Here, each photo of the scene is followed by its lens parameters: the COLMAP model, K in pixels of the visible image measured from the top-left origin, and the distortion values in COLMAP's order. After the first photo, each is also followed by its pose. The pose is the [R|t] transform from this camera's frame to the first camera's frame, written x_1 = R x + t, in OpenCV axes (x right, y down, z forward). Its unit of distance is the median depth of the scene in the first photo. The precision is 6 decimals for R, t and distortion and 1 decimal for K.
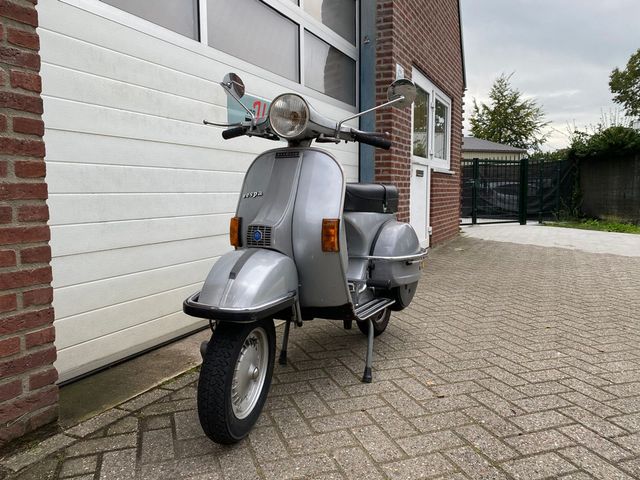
lens RADIAL K [[491.5, 0, 317.4], [0, 491.5, 241.3], [0, 0, 1]] dist [0.031666, -0.034854]
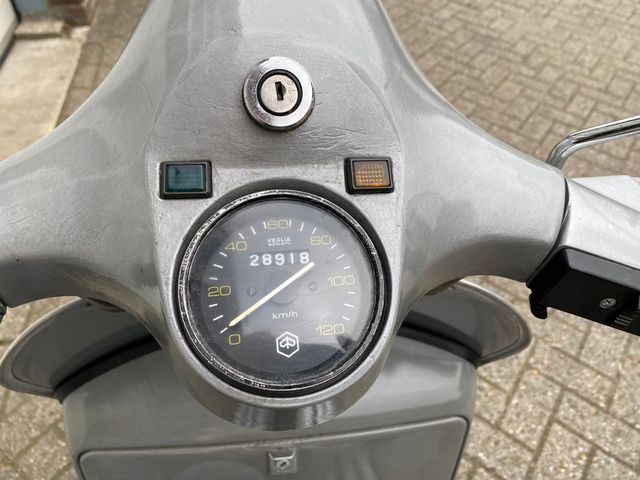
lens RADIAL K [[491.5, 0, 318.8], [0, 491.5, 240.0], [0, 0, 1]] dist [0.031666, -0.034854]
pose [[0.823221, -0.383925, 0.418222, 0.030302], [0.003137, 0.739731, 0.672895, -0.095325], [-0.567713, -0.552629, 0.610166, 0.303363]]
